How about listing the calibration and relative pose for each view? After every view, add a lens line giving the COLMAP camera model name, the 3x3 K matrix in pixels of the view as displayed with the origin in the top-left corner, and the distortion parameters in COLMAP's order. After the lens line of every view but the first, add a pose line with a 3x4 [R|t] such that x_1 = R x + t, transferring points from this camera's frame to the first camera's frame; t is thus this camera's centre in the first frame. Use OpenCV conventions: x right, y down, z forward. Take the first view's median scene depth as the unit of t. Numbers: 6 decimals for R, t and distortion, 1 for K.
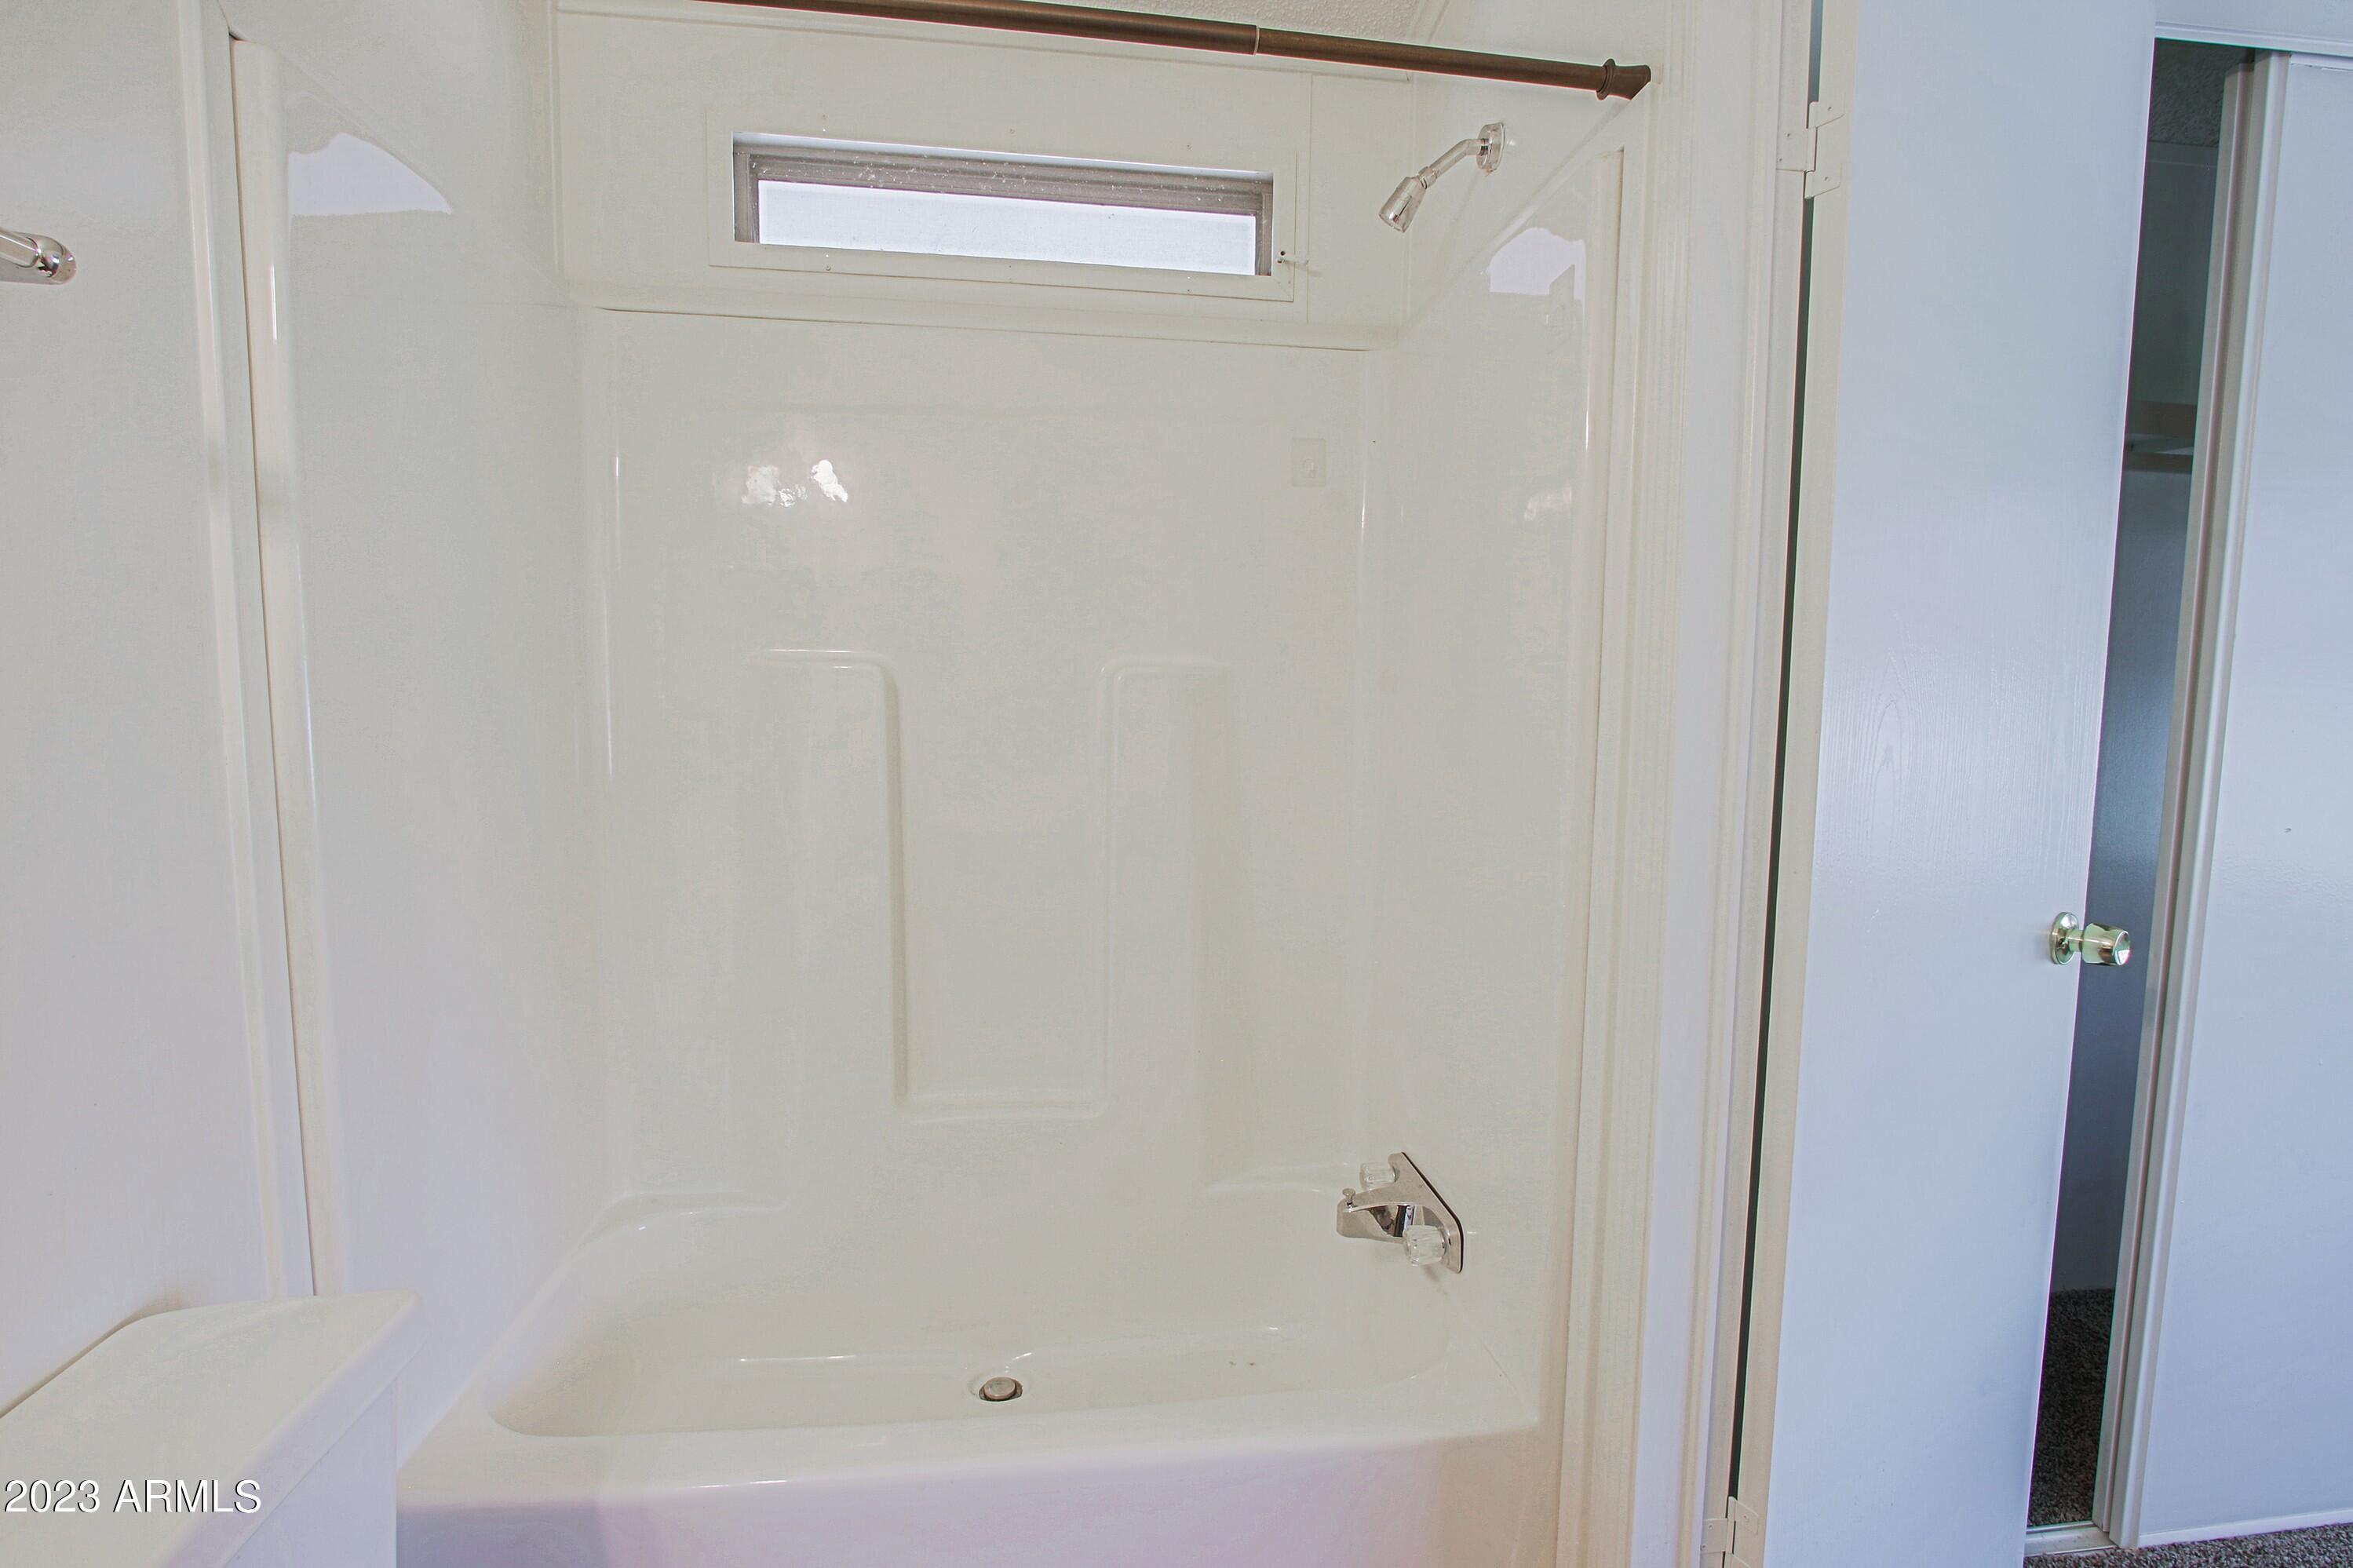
lens RADIAL K [[1072.6, 0, 1167.0], [0, 1072.6, 796.7], [0, 0, 1]] dist [-0.009008, 0.000624]
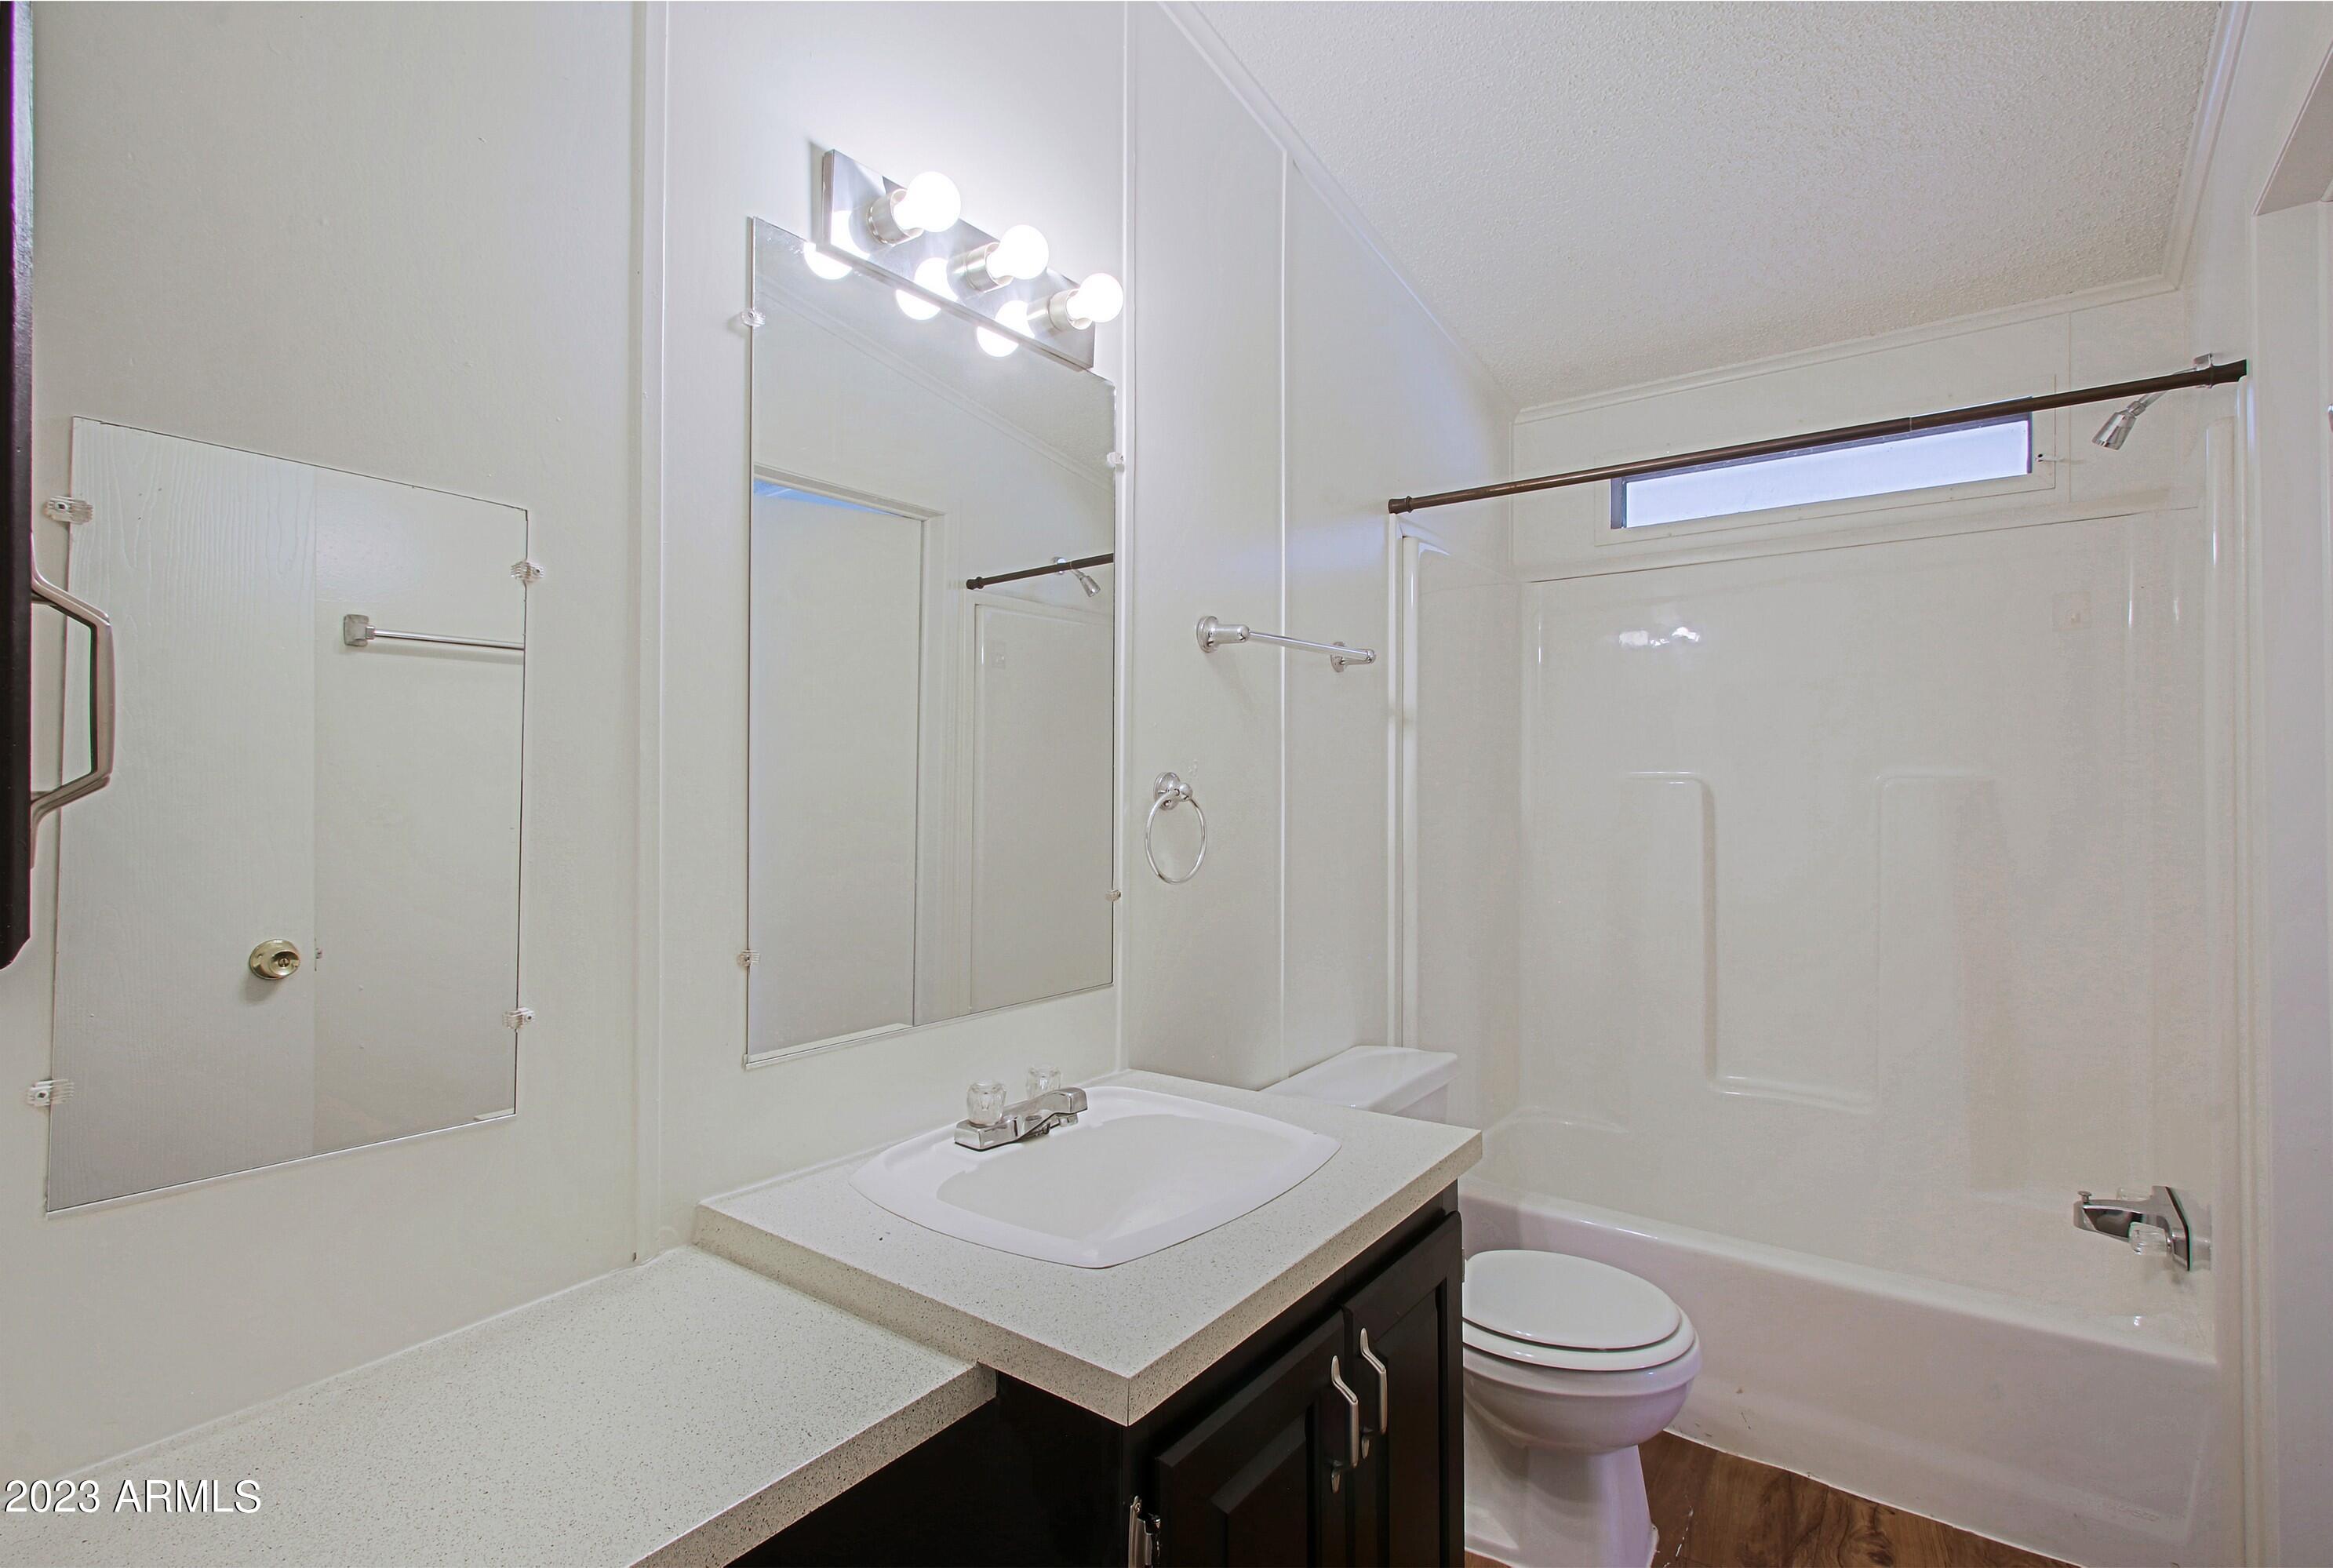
lens RADIAL K [[1108.4, 0, 1129.8], [0, 1108.4, 796.8], [0, 0, 1]] dist [-0.004370, -0.000528]
pose [[0.699589, -0.009517, -0.714482, 0.300395], [-0.060459, 0.995537, -0.072459, 0.066263], [0.711983, 0.093889, 0.695892, -0.698569]]
